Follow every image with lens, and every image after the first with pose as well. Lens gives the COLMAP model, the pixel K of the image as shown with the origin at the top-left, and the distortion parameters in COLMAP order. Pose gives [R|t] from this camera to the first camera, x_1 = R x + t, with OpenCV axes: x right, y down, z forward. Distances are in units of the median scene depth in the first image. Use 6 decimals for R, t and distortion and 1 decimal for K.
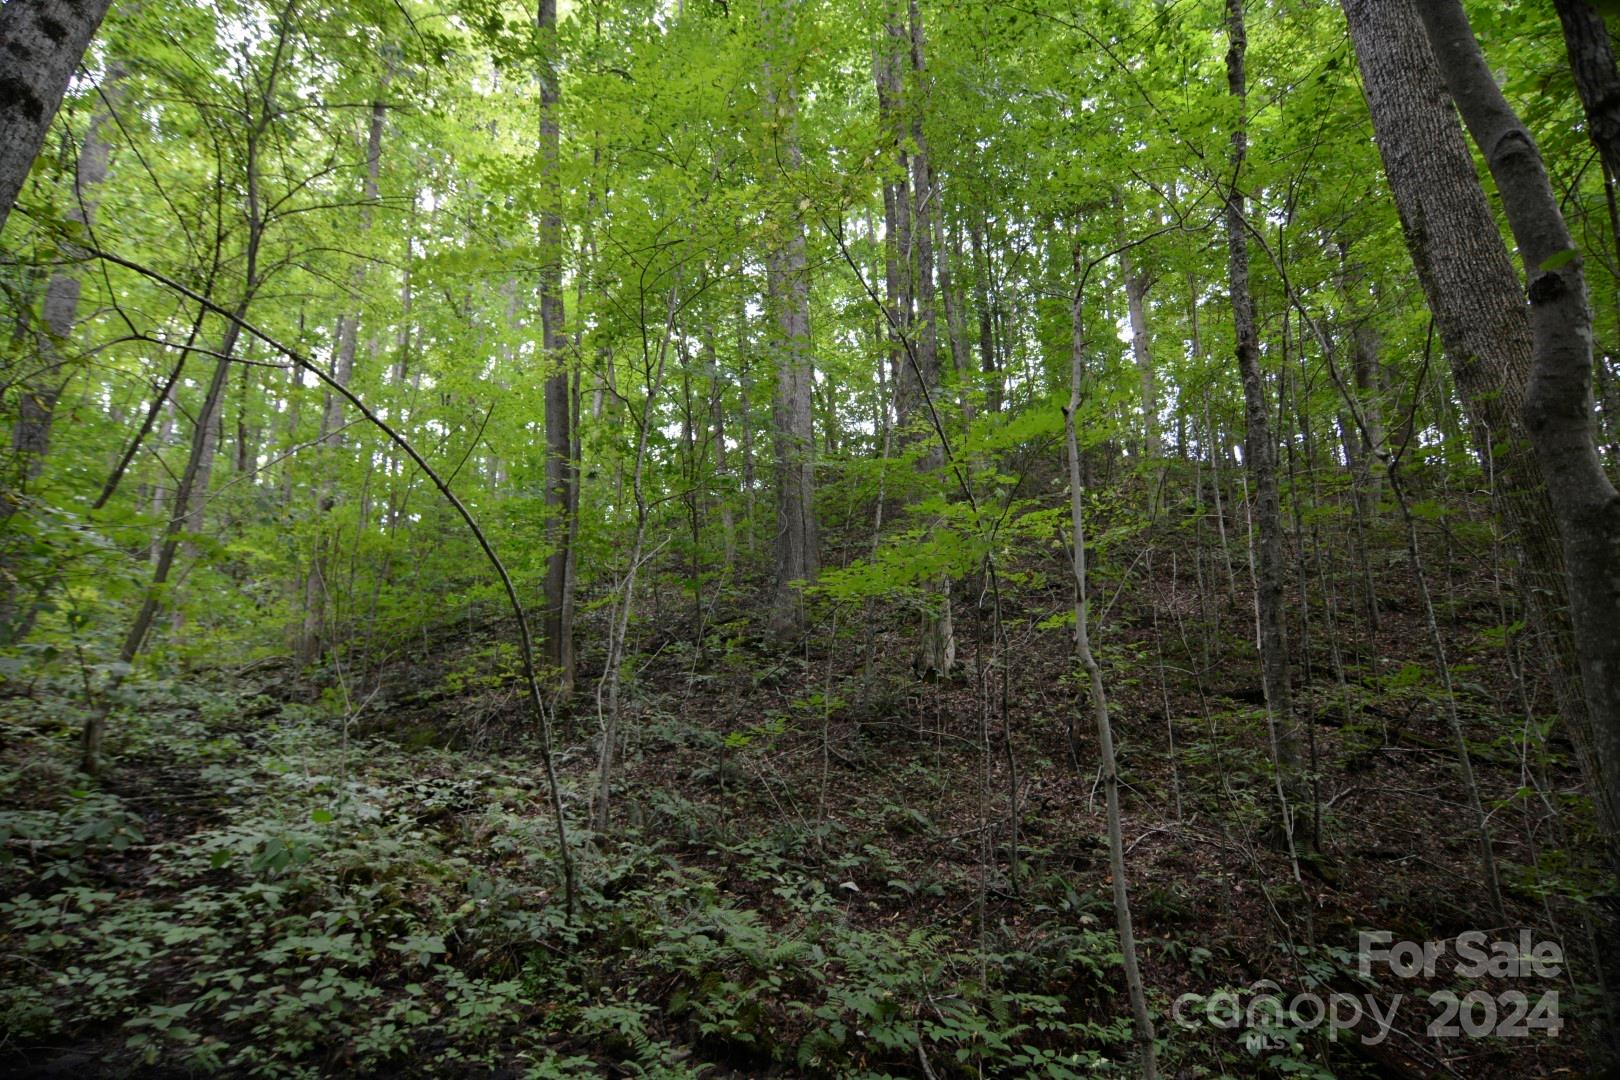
lens RADIAL K [[874.6, 0, 804.6], [0, 874.6, 537.9], [0, 0, 1]] dist [-0.040531, 0.015074]
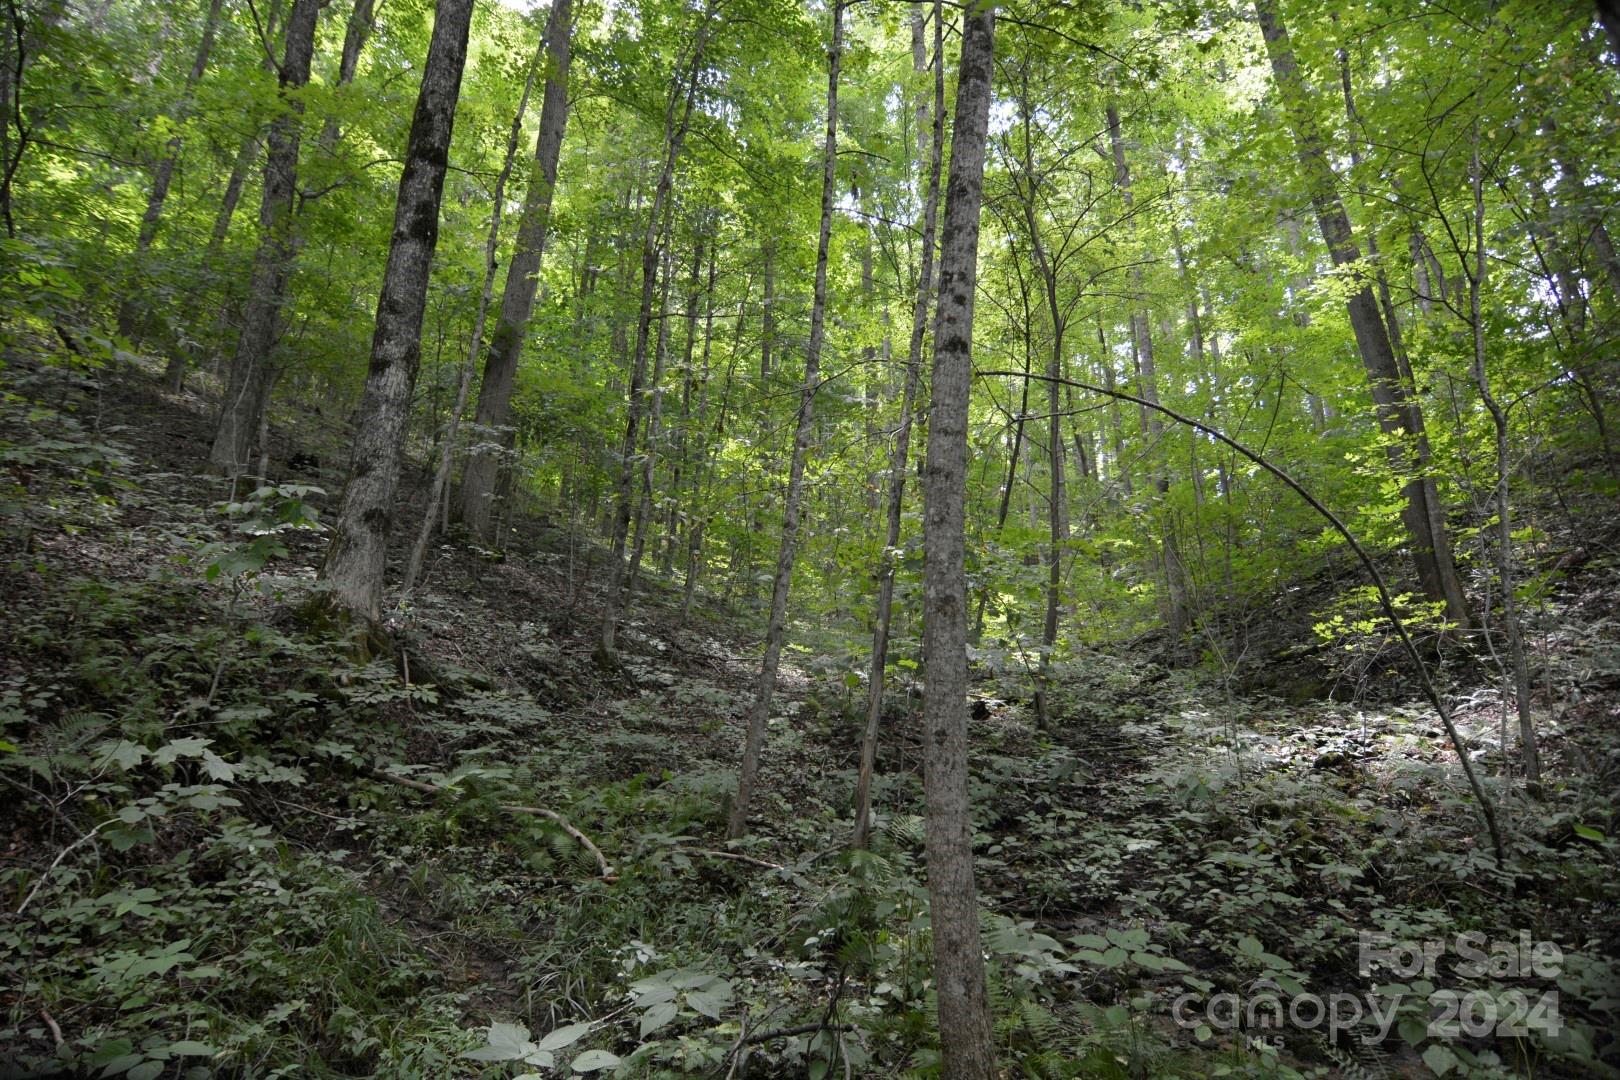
lens RADIAL K [[874.6, 0, 804.6], [0, 874.6, 537.9], [0, 0, 1]] dist [-0.040531, 0.015074]
pose [[0.595935, -0.186313, -0.781120, 0.054642], [0.219357, 0.973487, -0.064845, -0.010814], [0.772492, -0.132701, 0.621004, -0.094686]]
